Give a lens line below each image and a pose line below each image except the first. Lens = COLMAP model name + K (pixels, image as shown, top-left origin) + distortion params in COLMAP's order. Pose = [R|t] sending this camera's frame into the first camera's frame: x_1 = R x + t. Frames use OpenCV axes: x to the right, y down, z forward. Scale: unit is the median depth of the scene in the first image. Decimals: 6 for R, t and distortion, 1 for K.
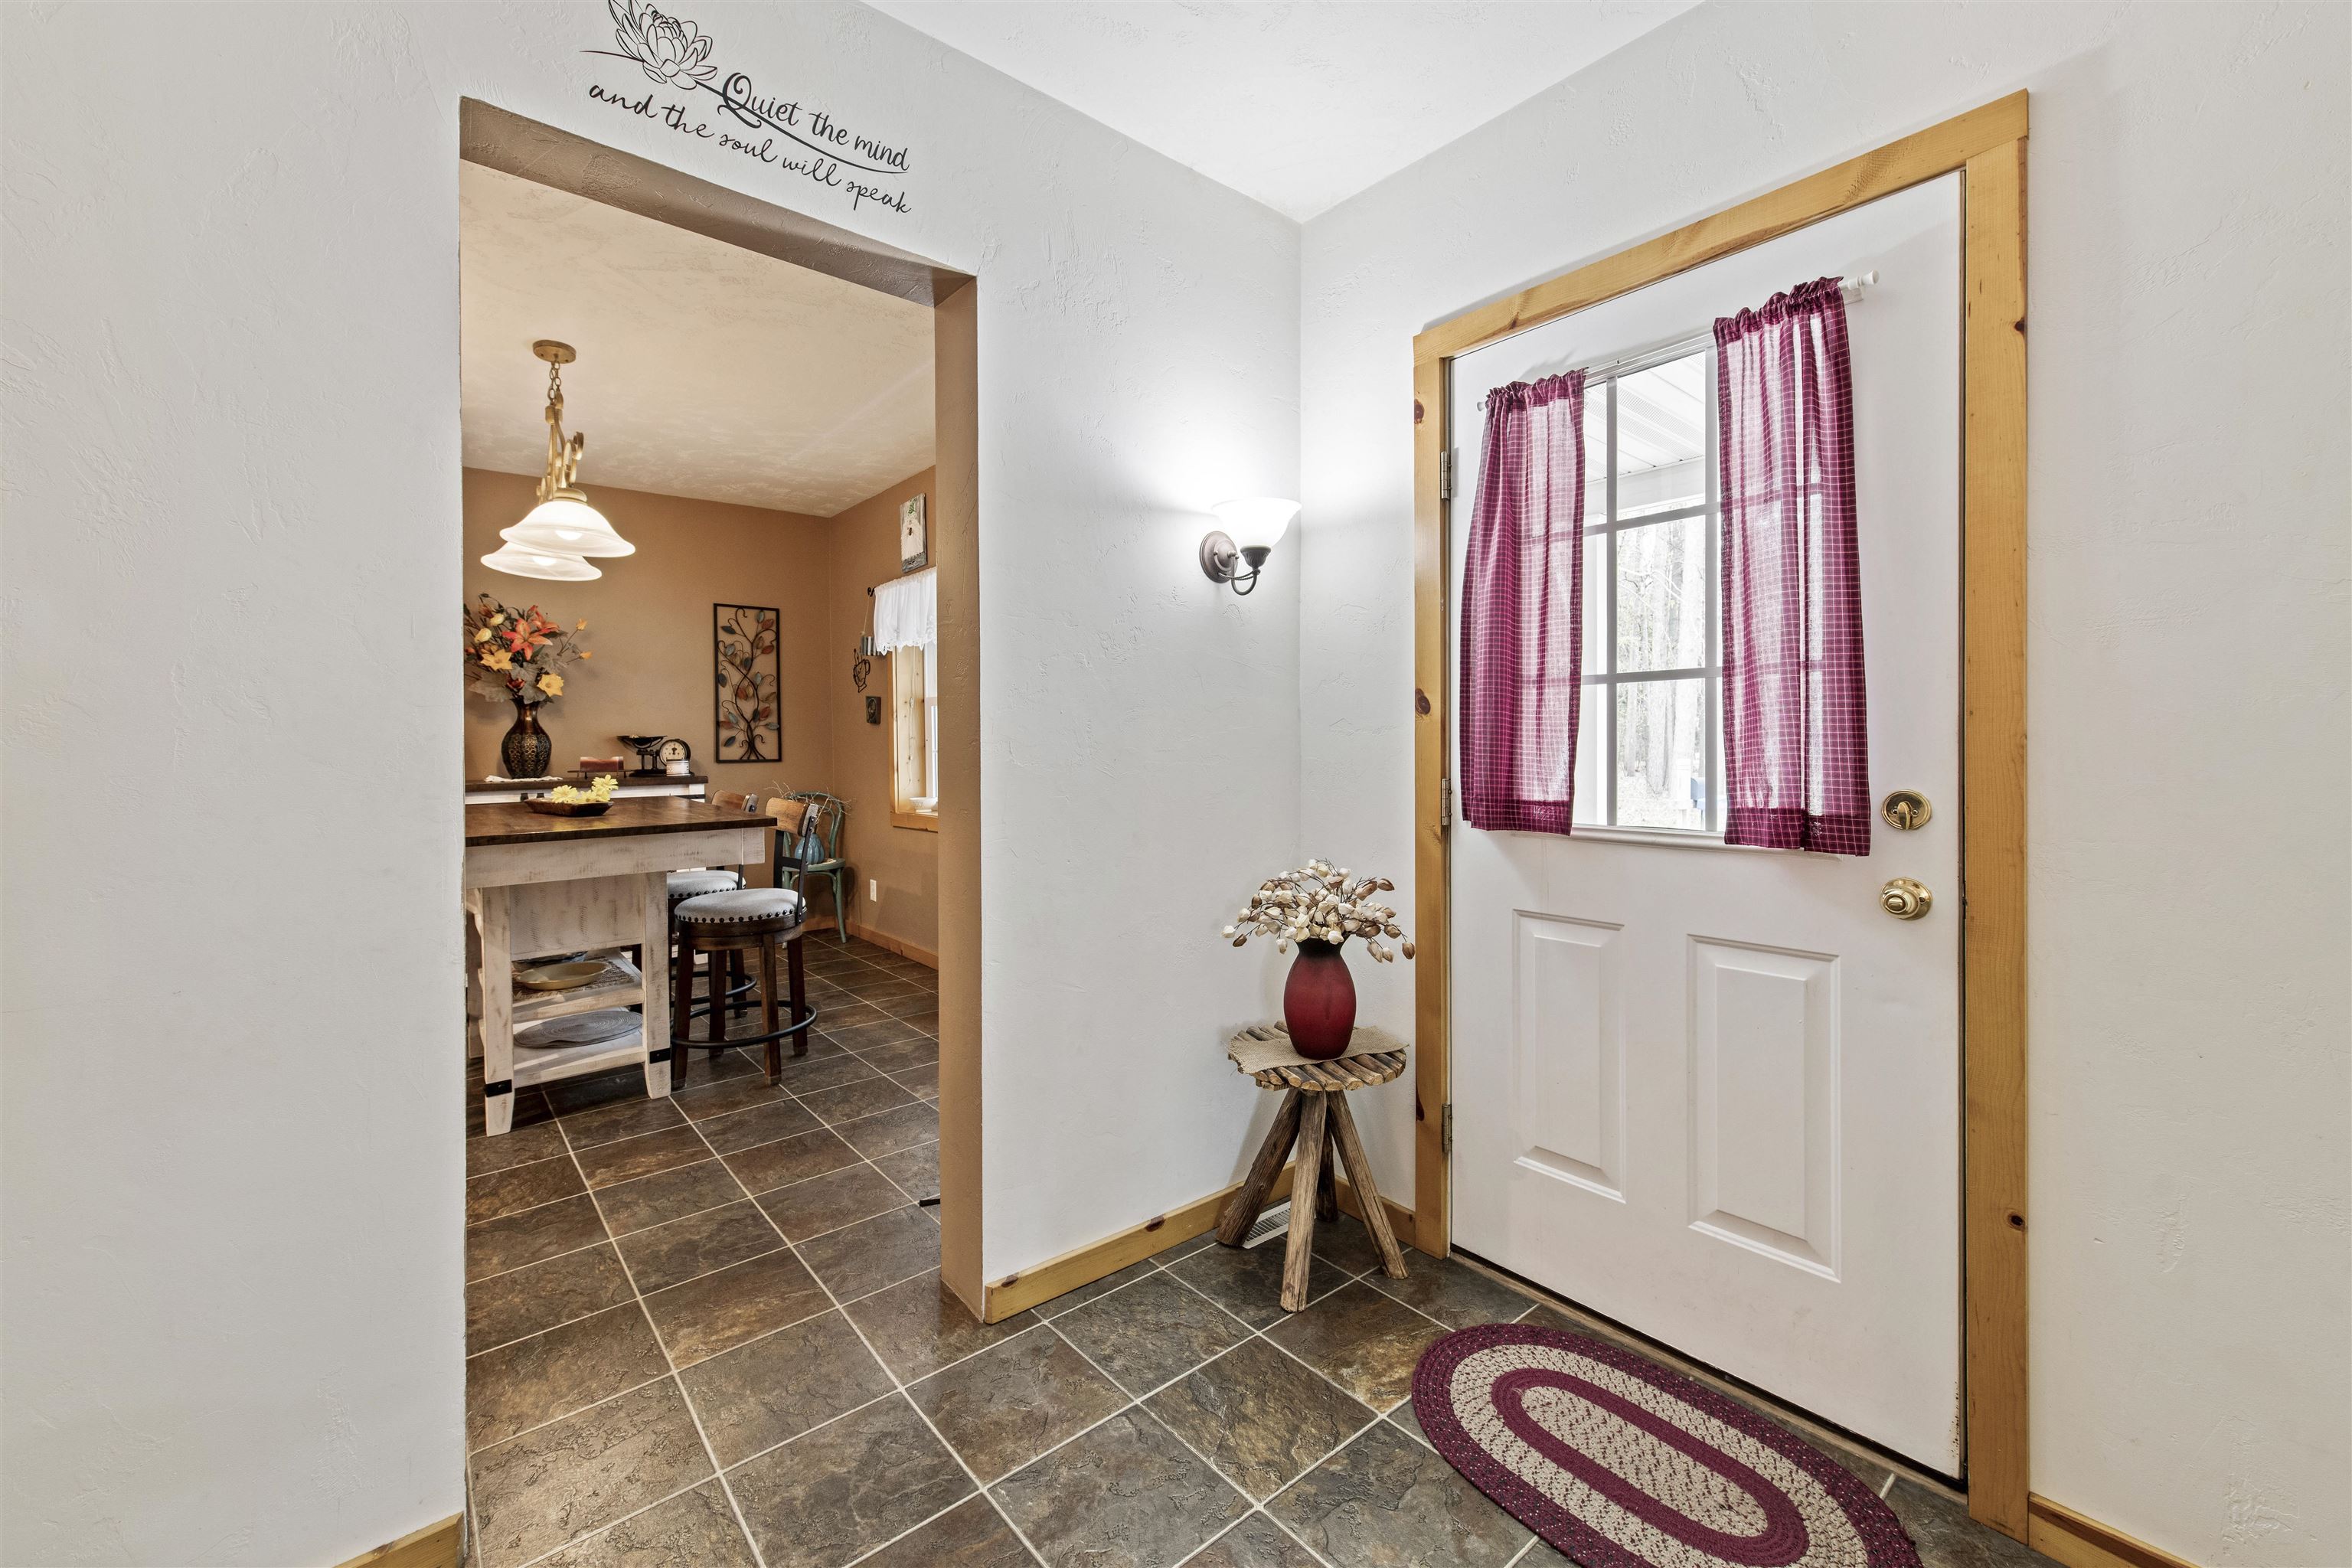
lens RADIAL K [[945.5, 0, 1176.3], [0, 945.5, 747.7], [0, 0, 1]] dist [0.010153, -0.002692]
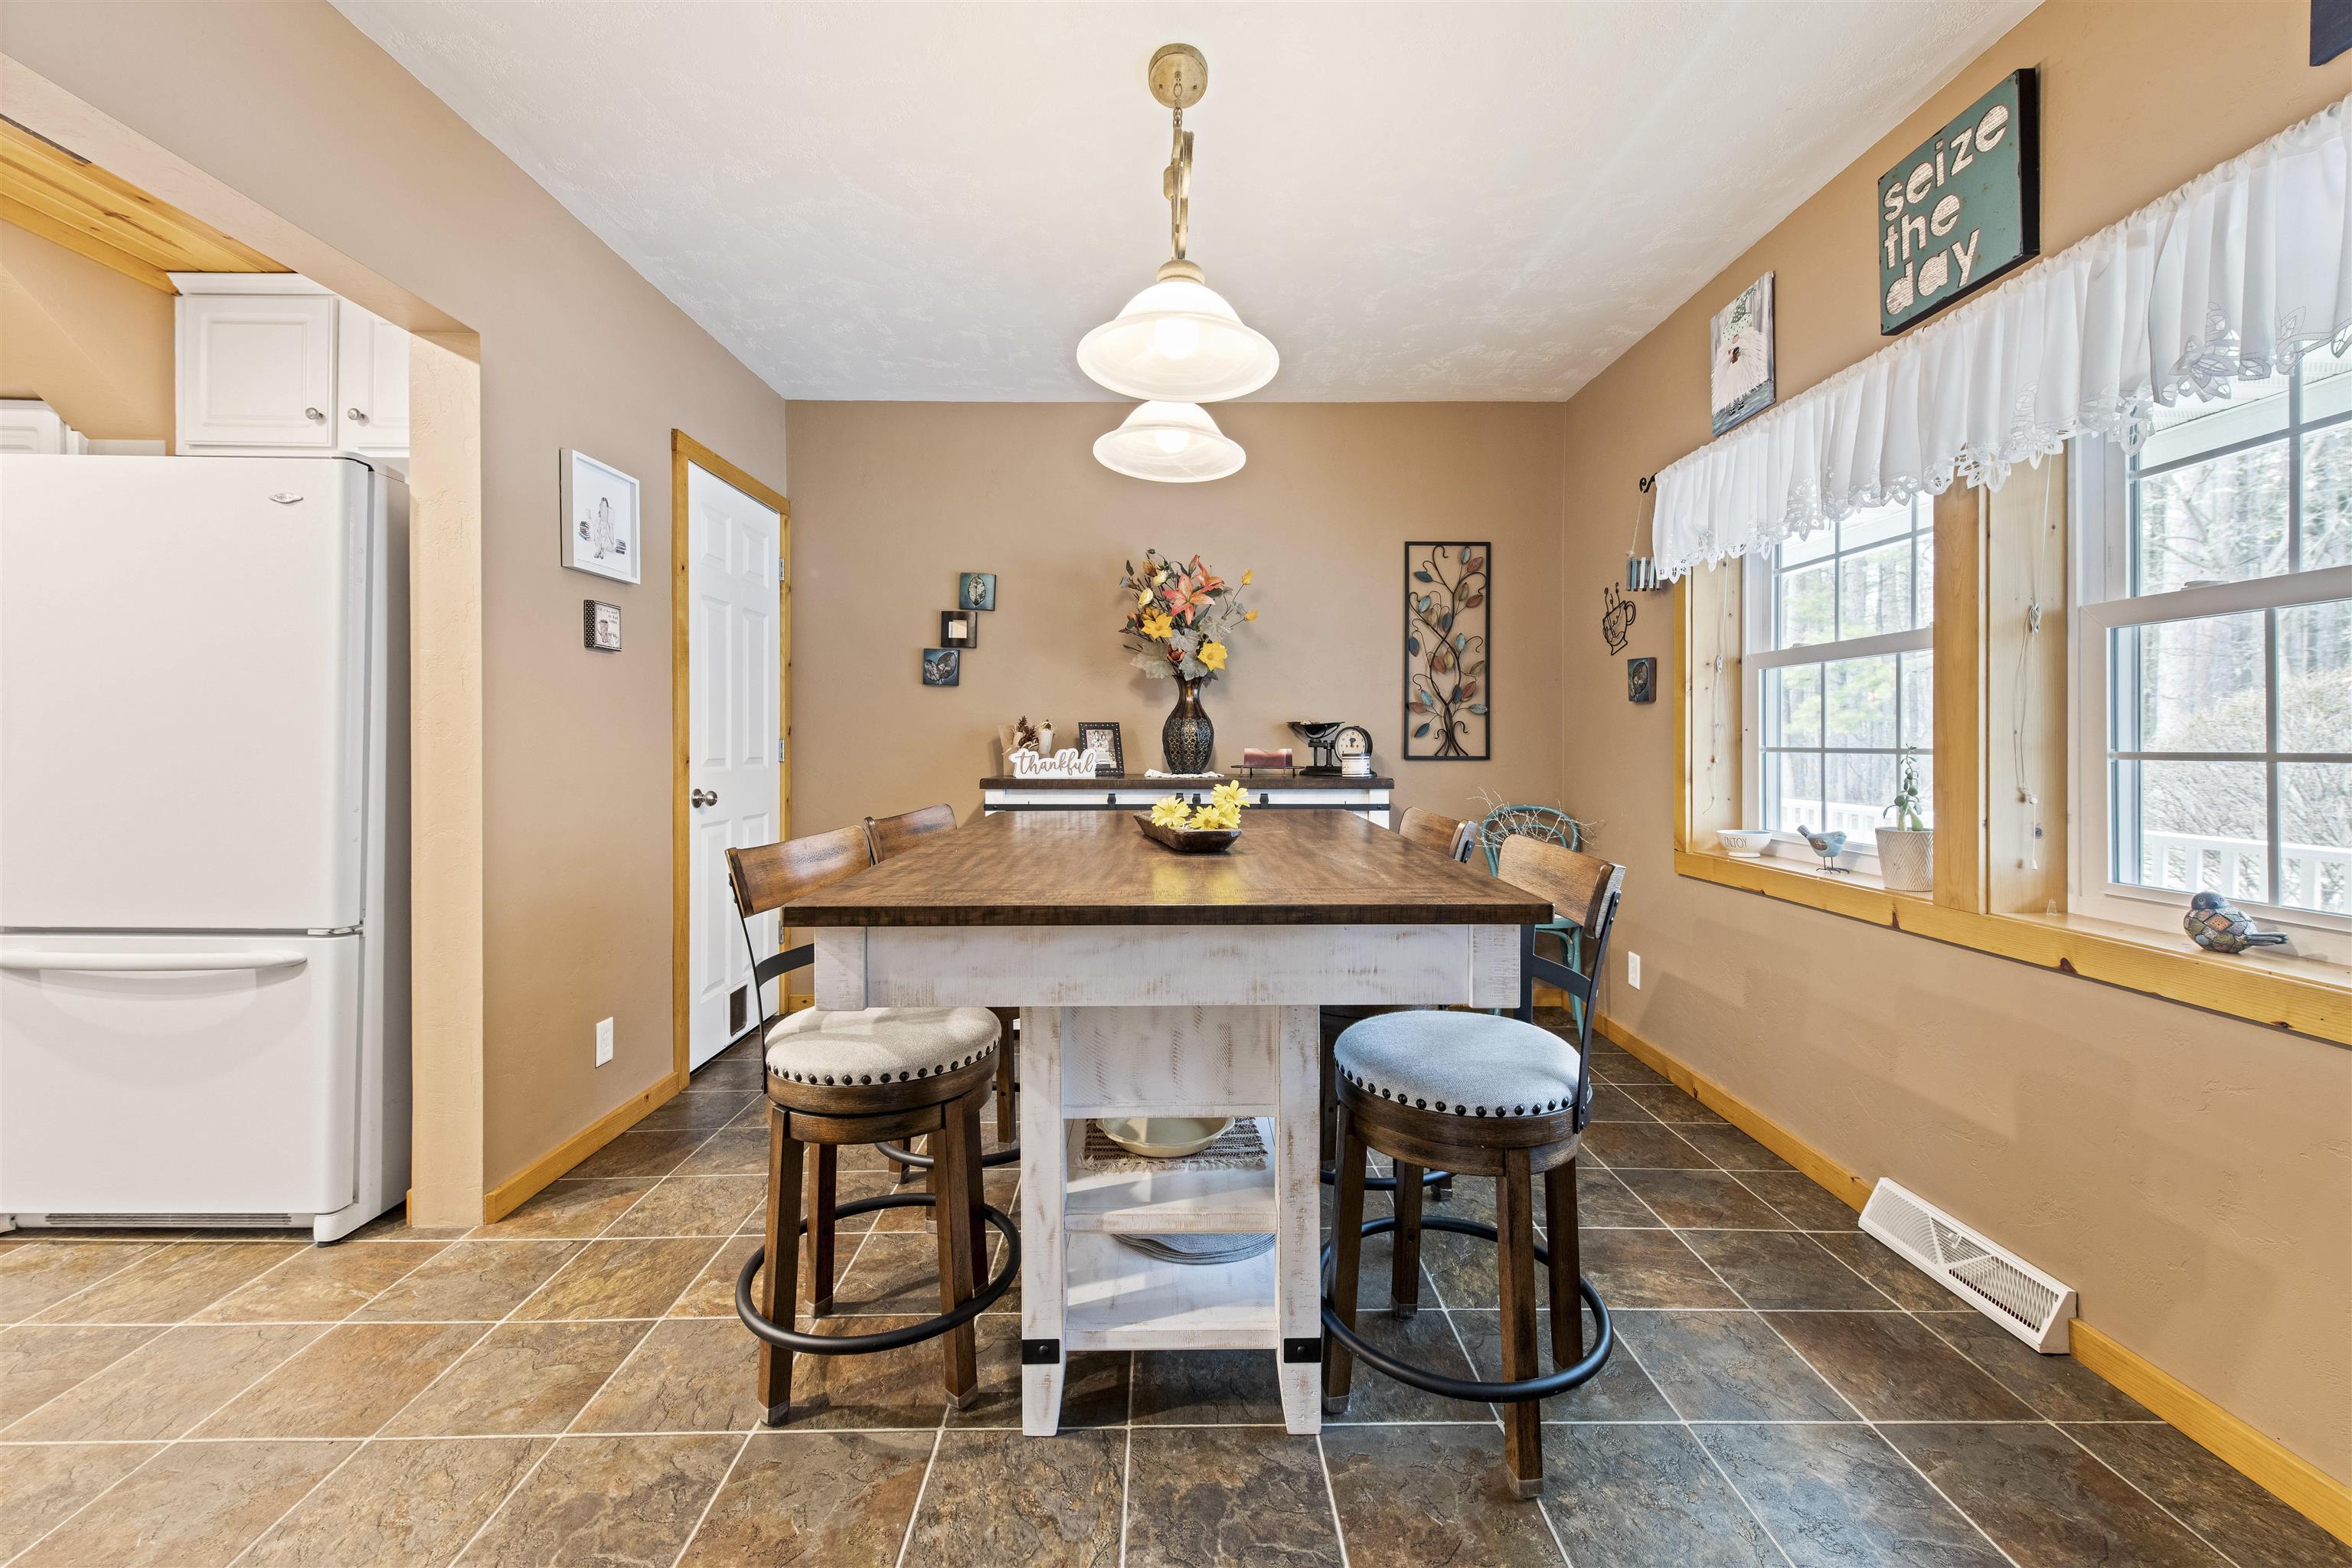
lens RADIAL K [[945.5, 0, 1176.3], [0, 945.5, 747.7], [0, 0, 1]] dist [0.010153, -0.002692]
pose [[0.776154, 0.016639, -0.630323, -0.186808], [-0.014725, 0.999857, 0.008262, 0.003846], [0.630371, 0.002869, 0.776289, 0.371687]]
